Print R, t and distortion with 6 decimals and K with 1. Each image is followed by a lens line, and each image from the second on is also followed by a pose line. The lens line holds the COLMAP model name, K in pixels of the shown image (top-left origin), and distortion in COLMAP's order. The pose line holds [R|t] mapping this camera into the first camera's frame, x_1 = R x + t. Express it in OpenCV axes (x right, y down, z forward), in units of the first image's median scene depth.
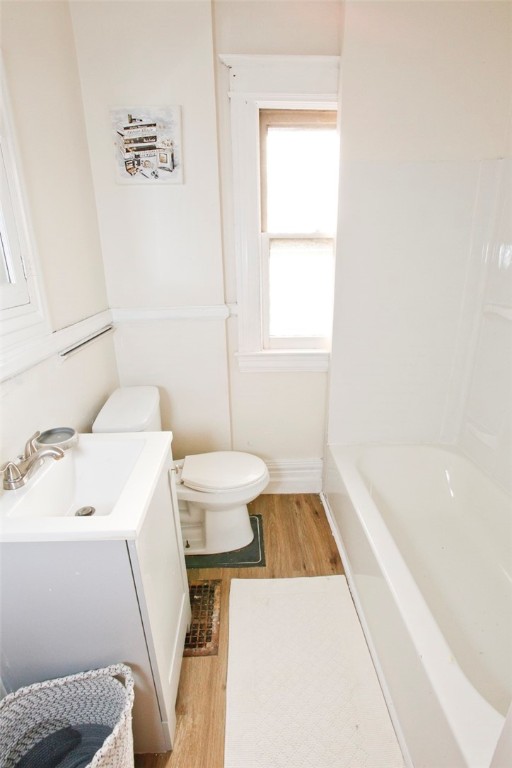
lens RADIAL K [[382.4, 0, 255.9], [0, 382.4, 387.8], [0, 0, 1]] dist [-0.036587, 0.005506]
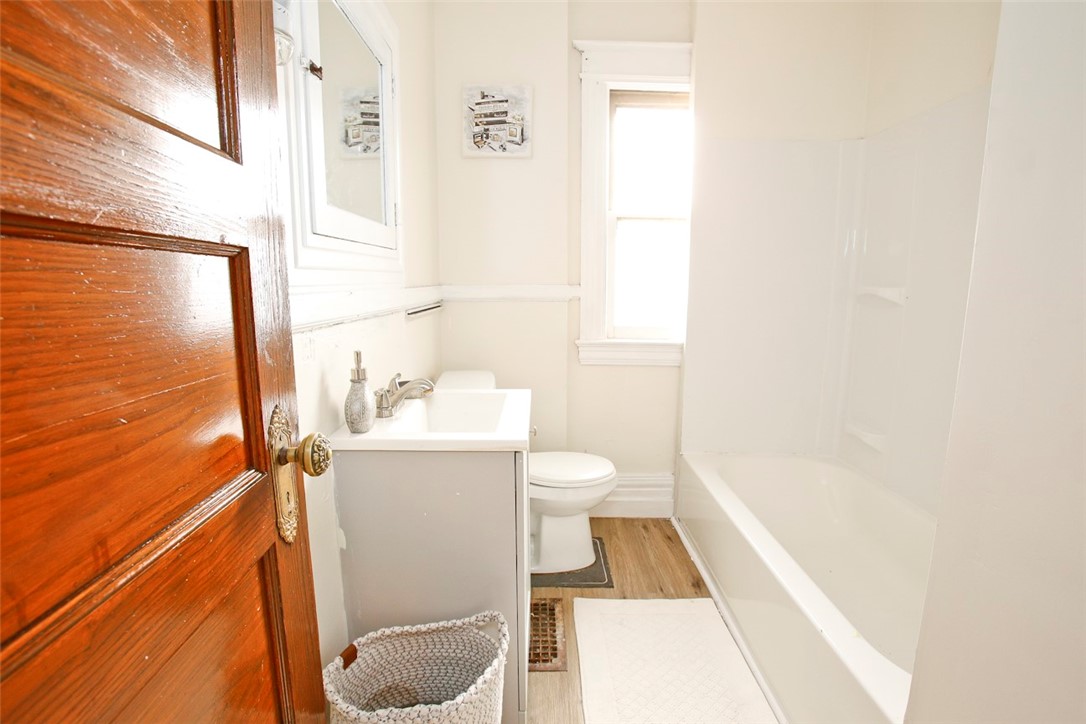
lens RADIAL K [[498.8, 0, 544.9], [0, 498.8, 356.8], [0, 0, 1]] dist [-0.062785, 0.021794]
pose [[0.999427, 0.022701, -0.025096, -0.113450], [-0.026841, 0.983426, -0.179311, 0.184270], [0.020609, 0.179881, 0.983472, -0.145667]]
